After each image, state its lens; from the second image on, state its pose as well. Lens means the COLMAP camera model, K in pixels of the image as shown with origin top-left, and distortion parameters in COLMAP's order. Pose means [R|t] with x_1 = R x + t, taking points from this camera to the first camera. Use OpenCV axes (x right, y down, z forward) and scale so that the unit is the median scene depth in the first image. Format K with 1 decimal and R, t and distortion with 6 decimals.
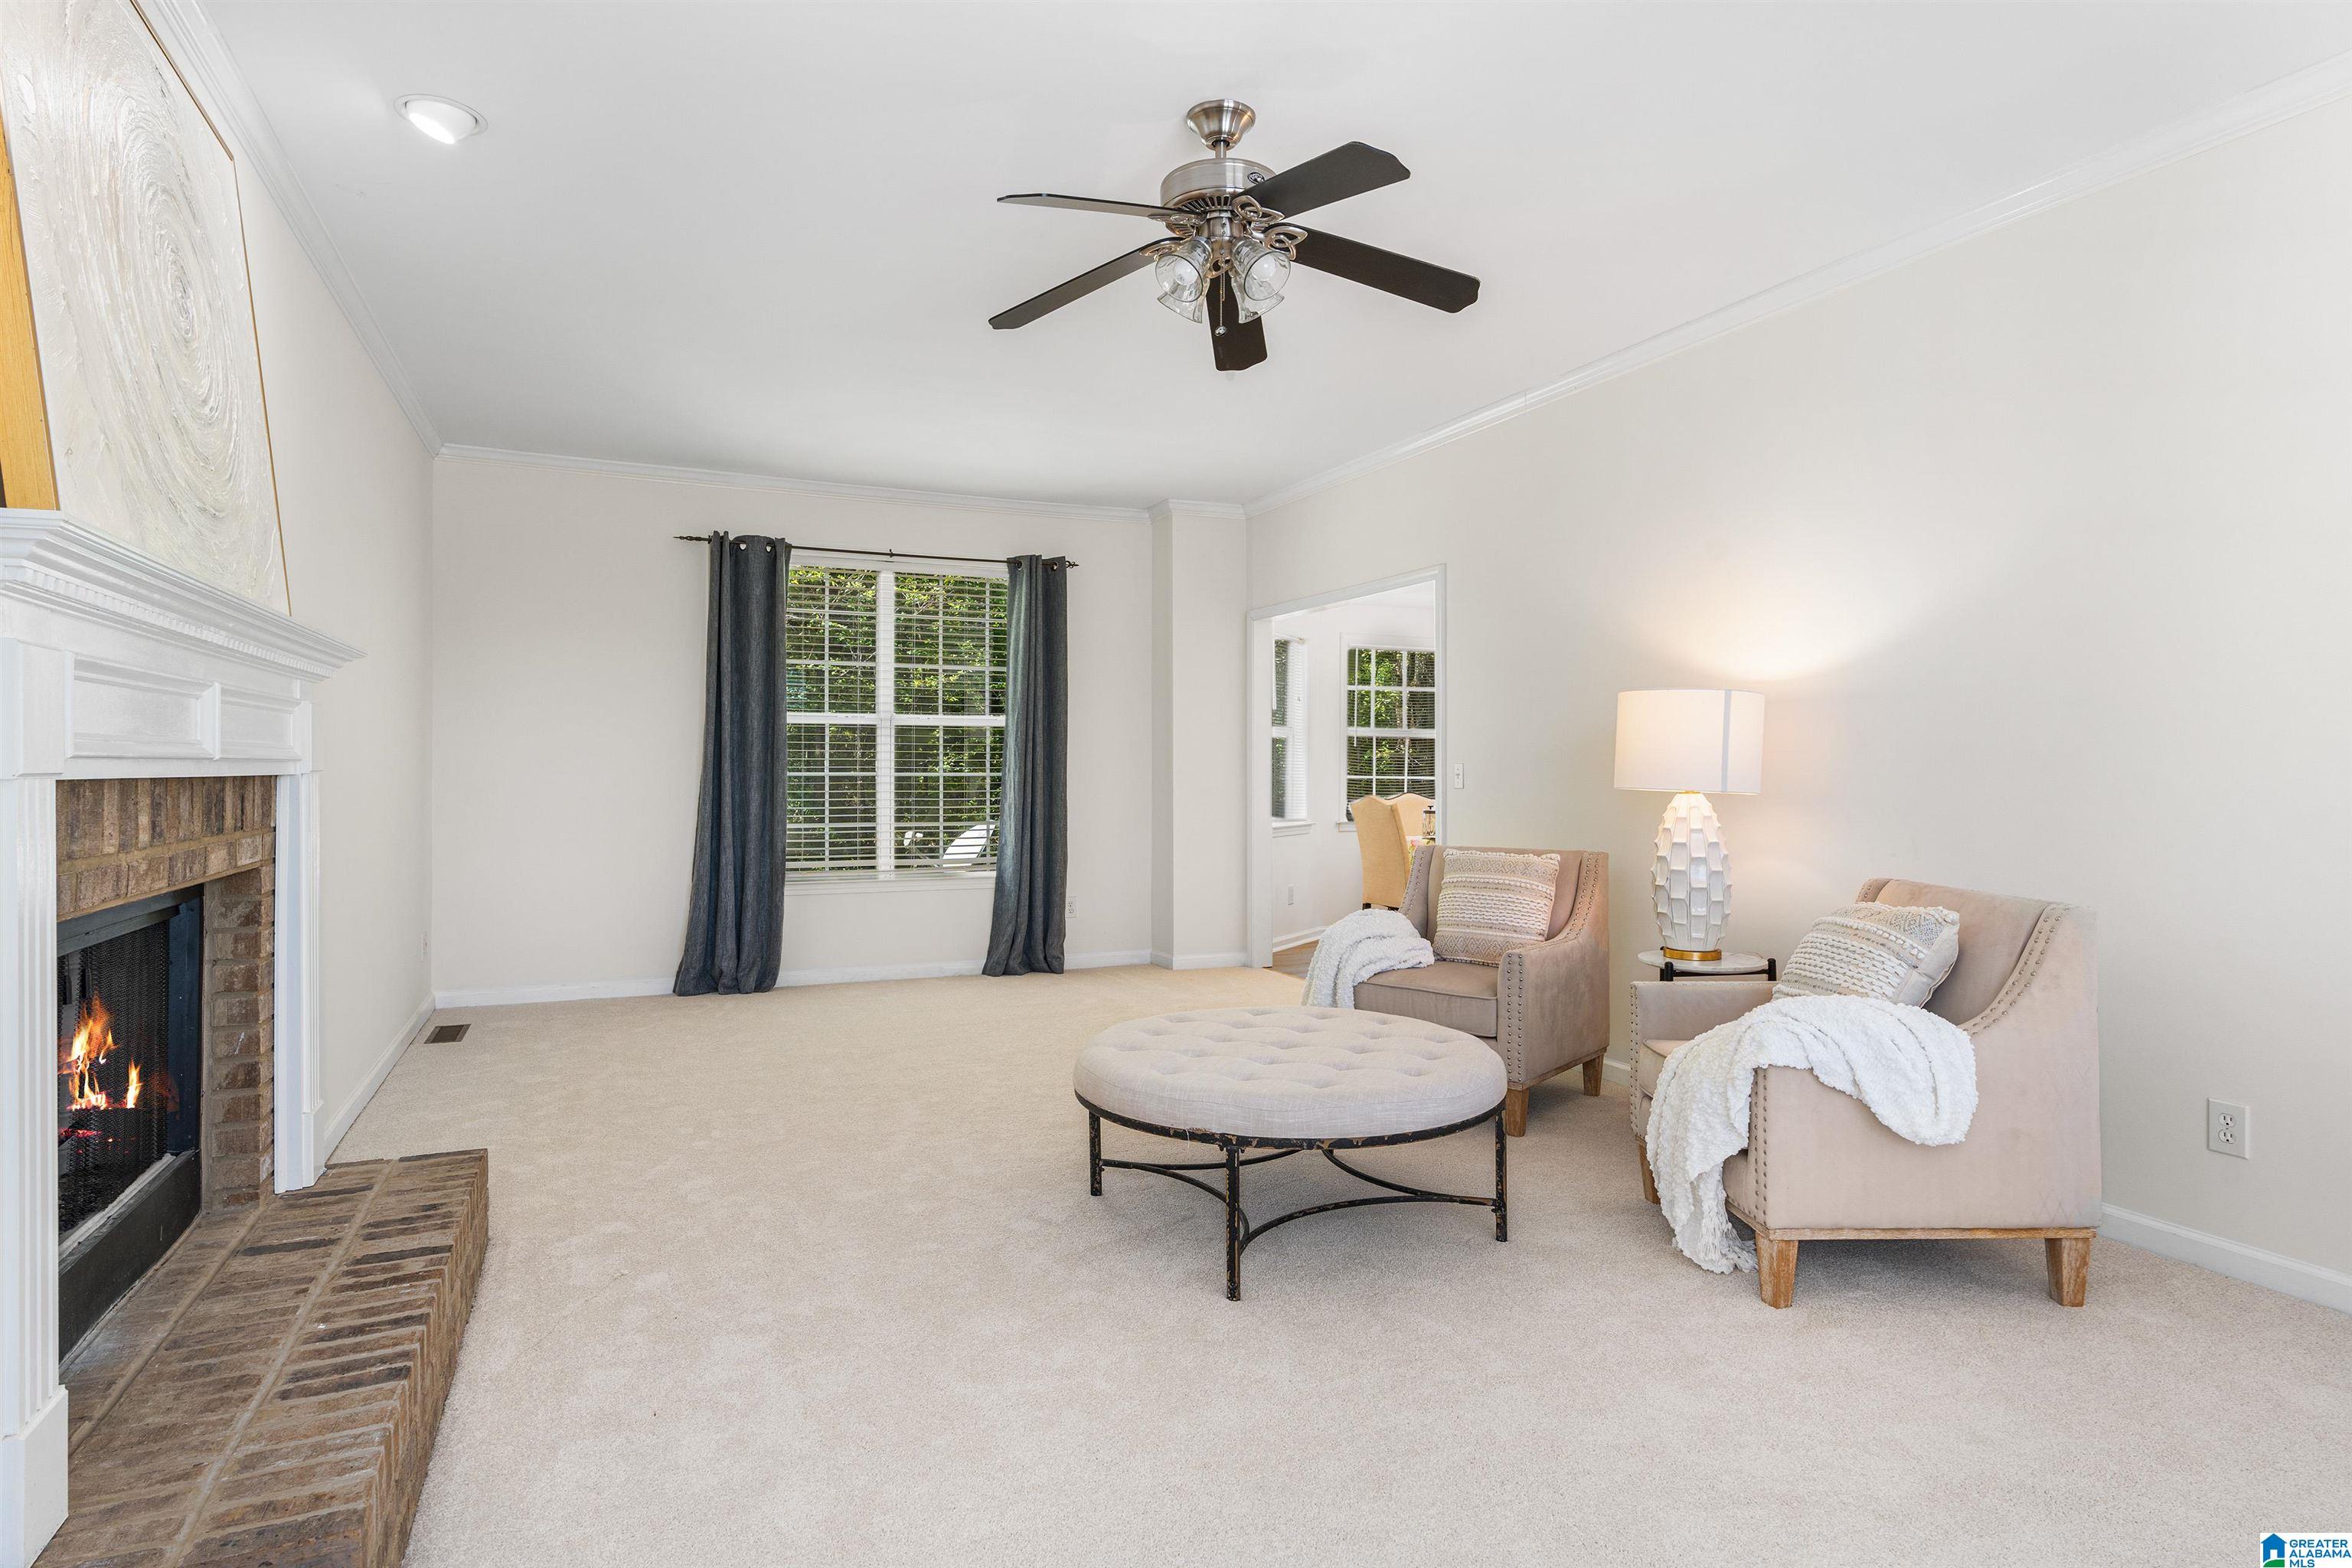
lens RADIAL K [[1219.6, 0, 1187.0], [0, 1219.6, 778.0], [0, 0, 1]] dist [0.000750, 0.000076]
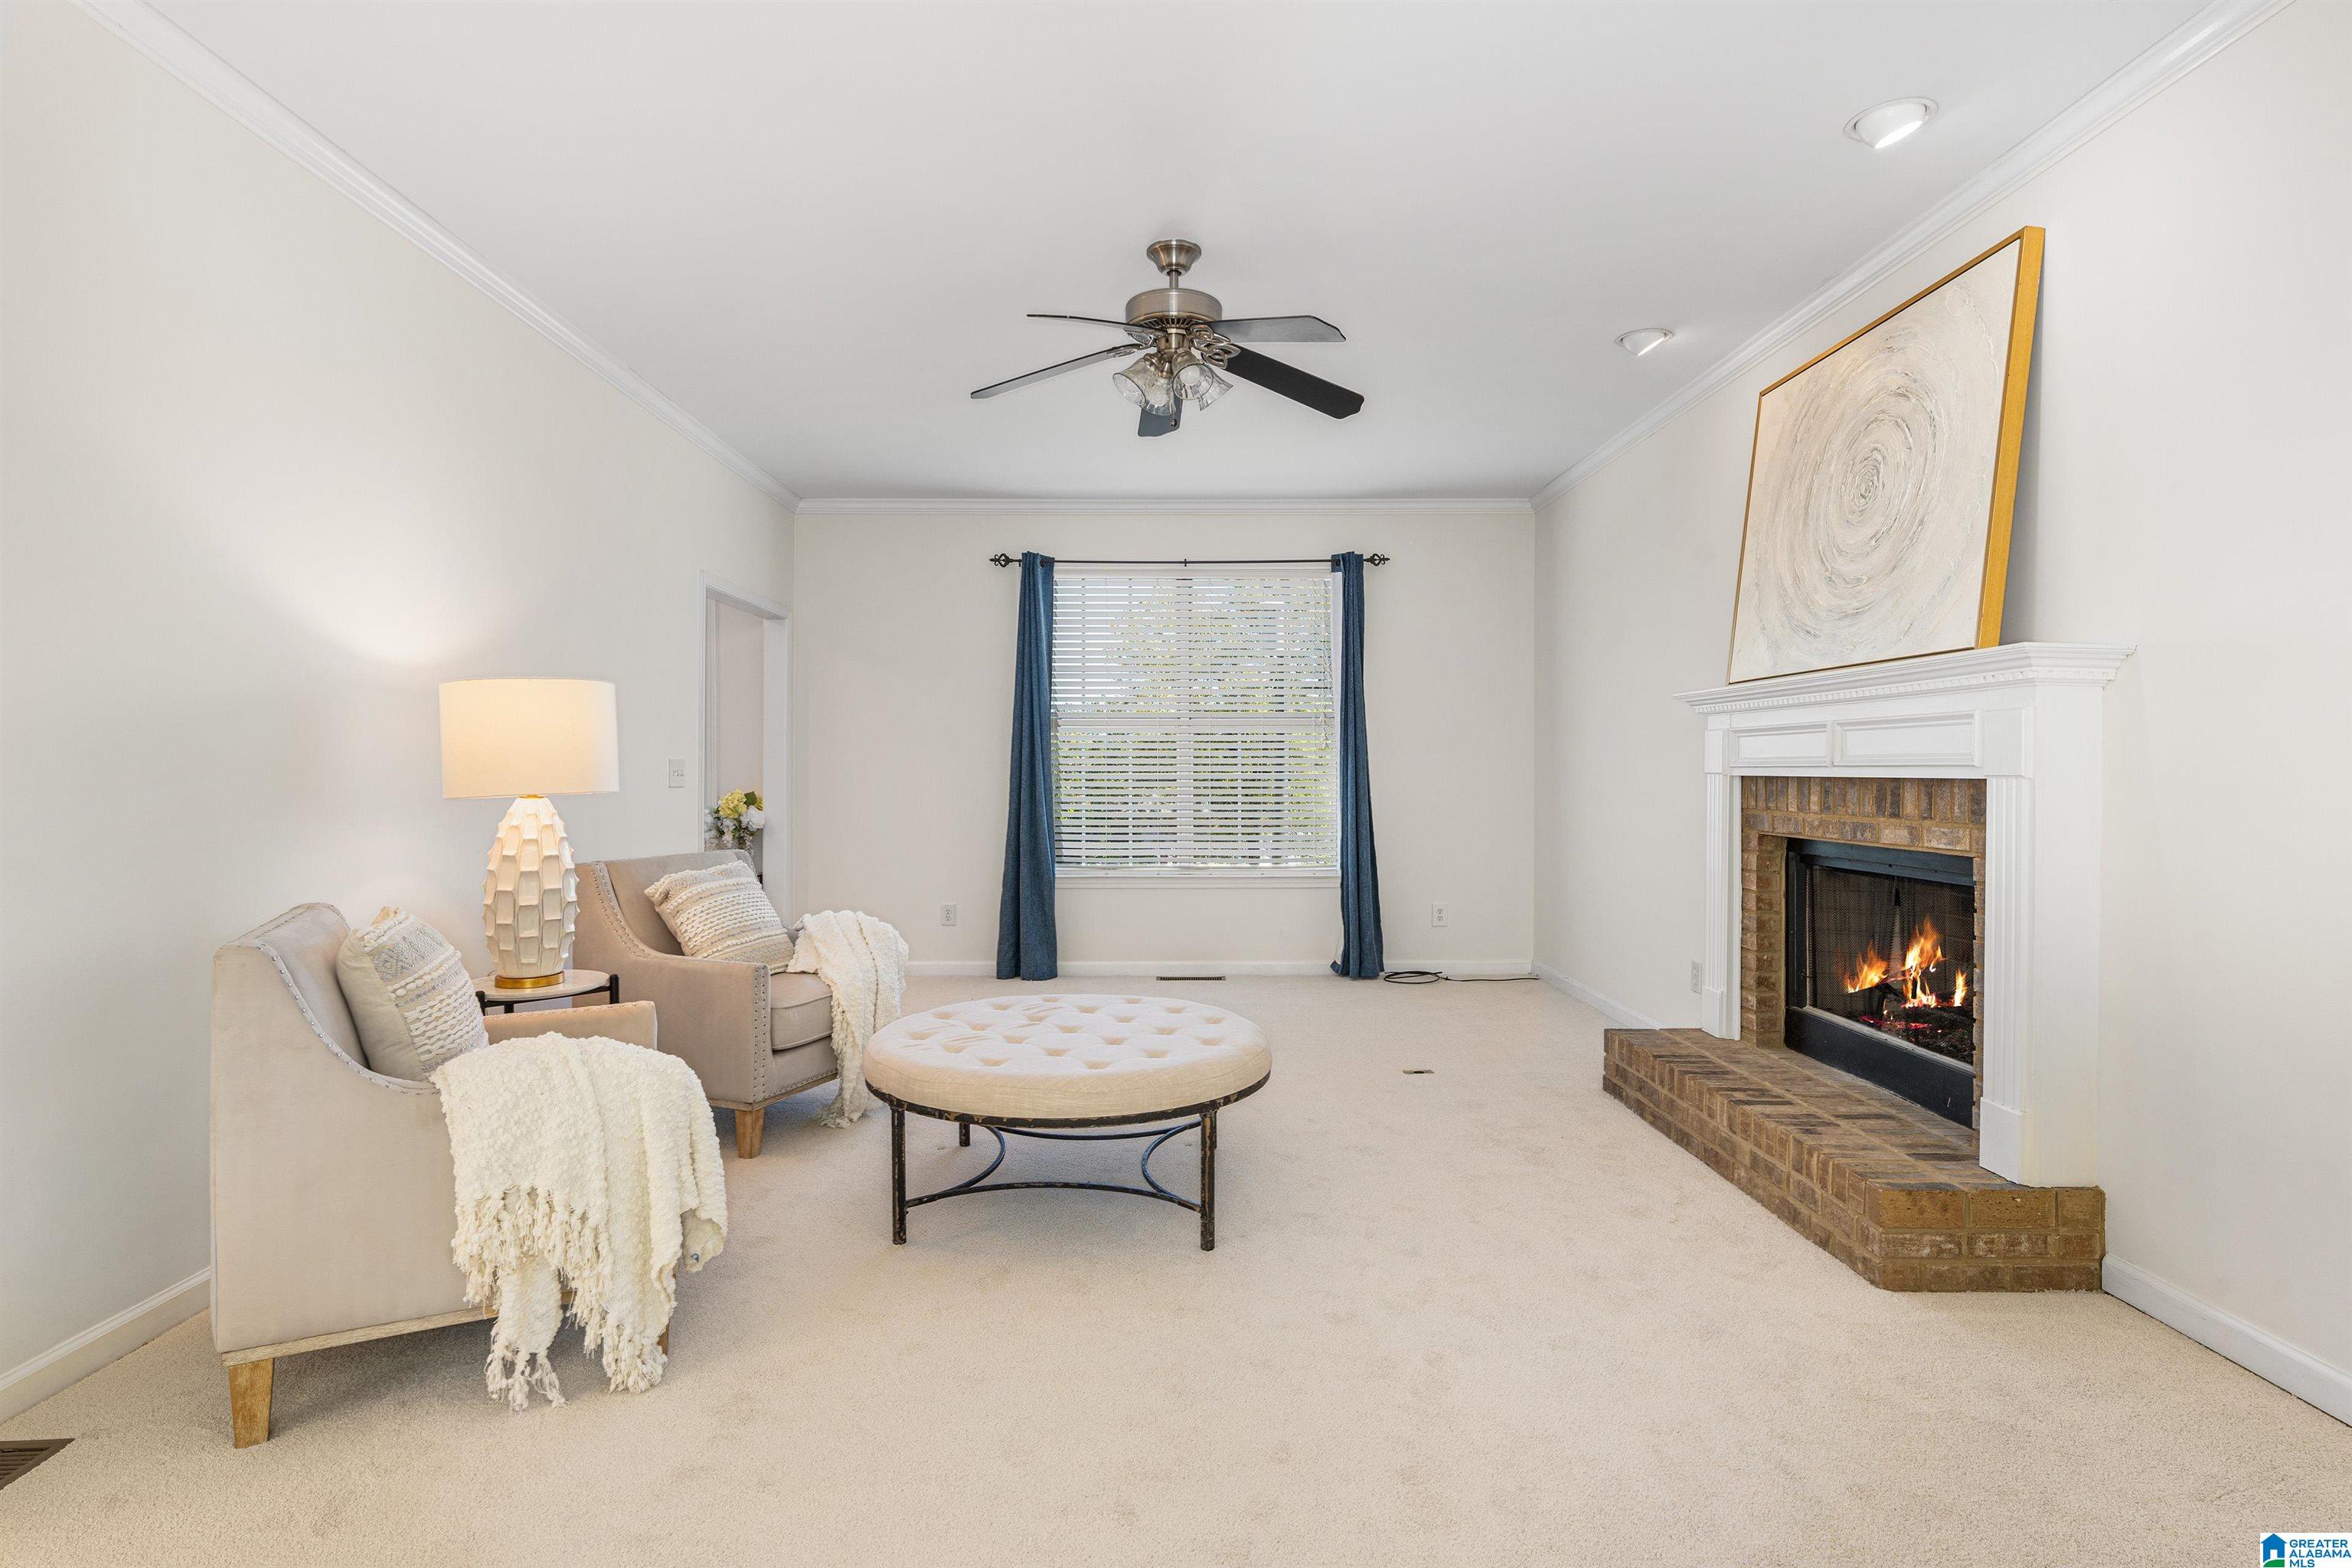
lens RADIAL K [[1219.6, 0, 1183.4], [0, 1219.6, 784.4], [0, 0, 1]] dist [0.000750, 0.000076]
pose [[-0.915360, -0.006210, 0.402588, -0.552641], [0.000933, 0.999846, 0.017544, -0.017191], [-0.402634, 0.016435, -0.915213, 2.434585]]
